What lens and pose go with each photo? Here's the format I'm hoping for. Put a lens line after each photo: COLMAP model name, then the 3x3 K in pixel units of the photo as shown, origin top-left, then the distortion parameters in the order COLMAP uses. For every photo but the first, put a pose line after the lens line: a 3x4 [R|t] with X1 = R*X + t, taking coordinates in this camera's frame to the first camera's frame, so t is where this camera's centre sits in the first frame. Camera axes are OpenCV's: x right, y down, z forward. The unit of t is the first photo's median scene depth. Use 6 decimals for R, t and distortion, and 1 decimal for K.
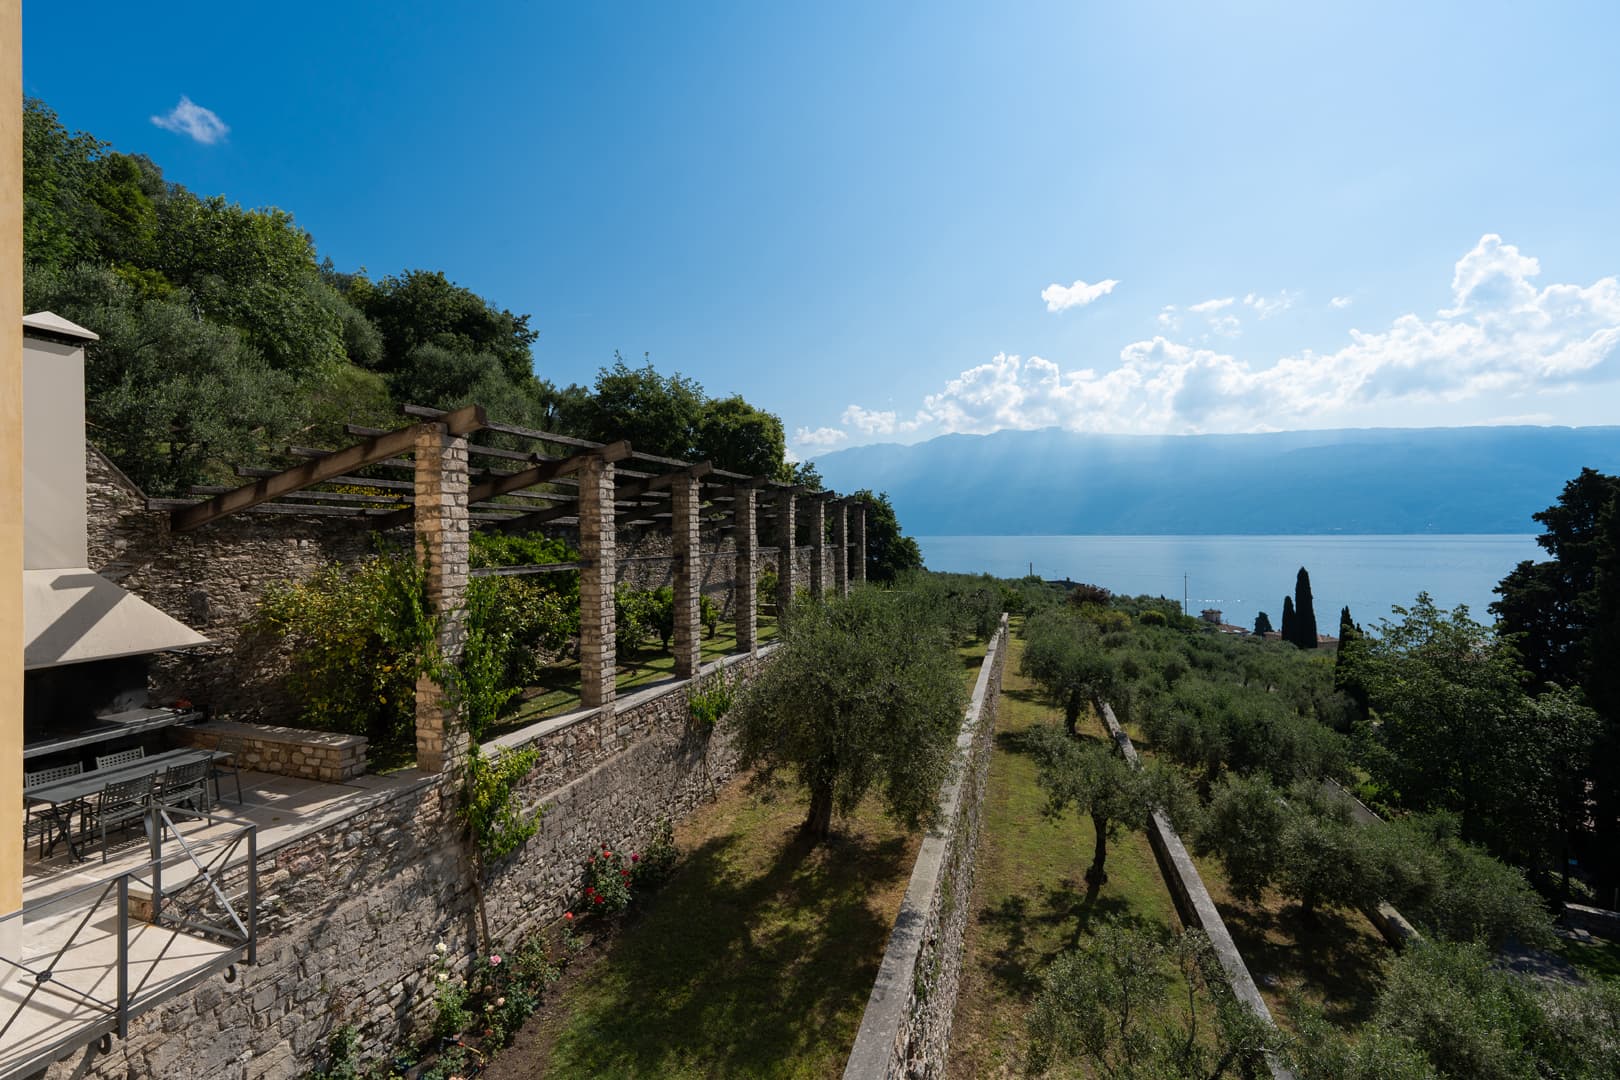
lens RADIAL K [[659.4, 0, 813.7], [0, 659.4, 538.3], [0, 0, 1]] dist [-0.002476, 0.000156]
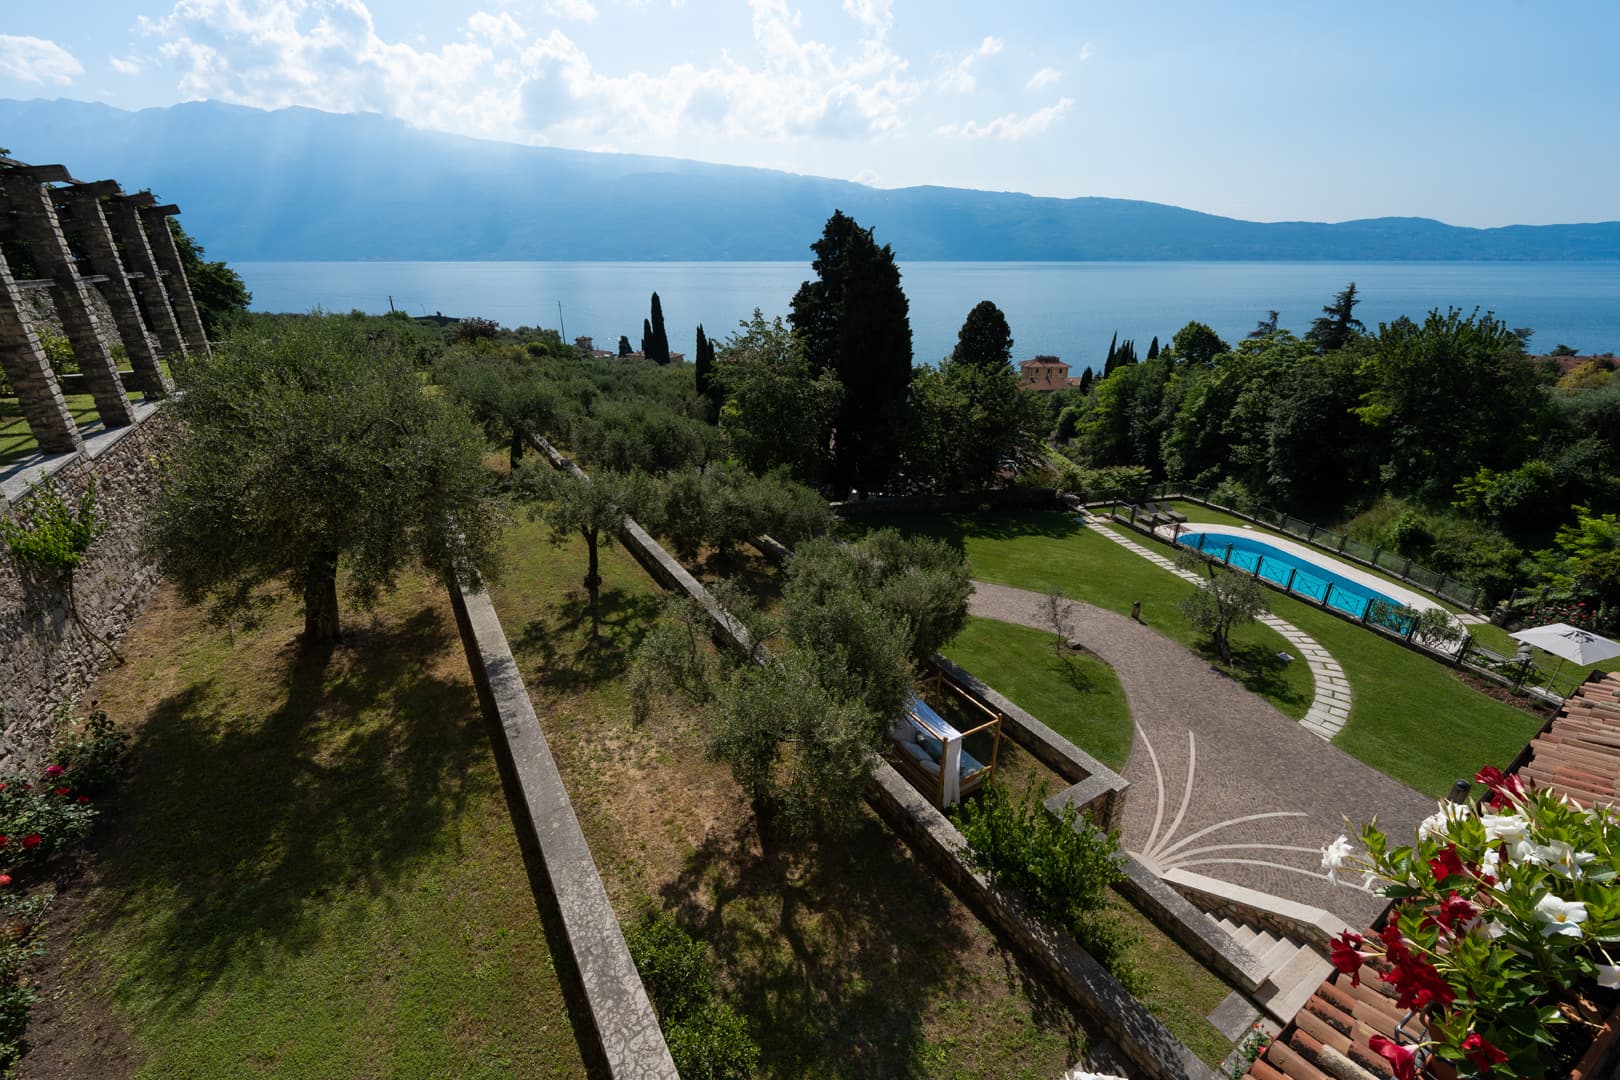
lens RADIAL K [[659.4, 0, 804.9], [0, 659.4, 540.1], [0, 0, 1]] dist [-0.002476, 0.000156]
pose [[0.651732, -0.292281, 0.699870, -0.100584], [-0.000383, 0.922637, 0.385670, 0.002747], [-0.758450, -0.251621, 0.601200, 0.038599]]
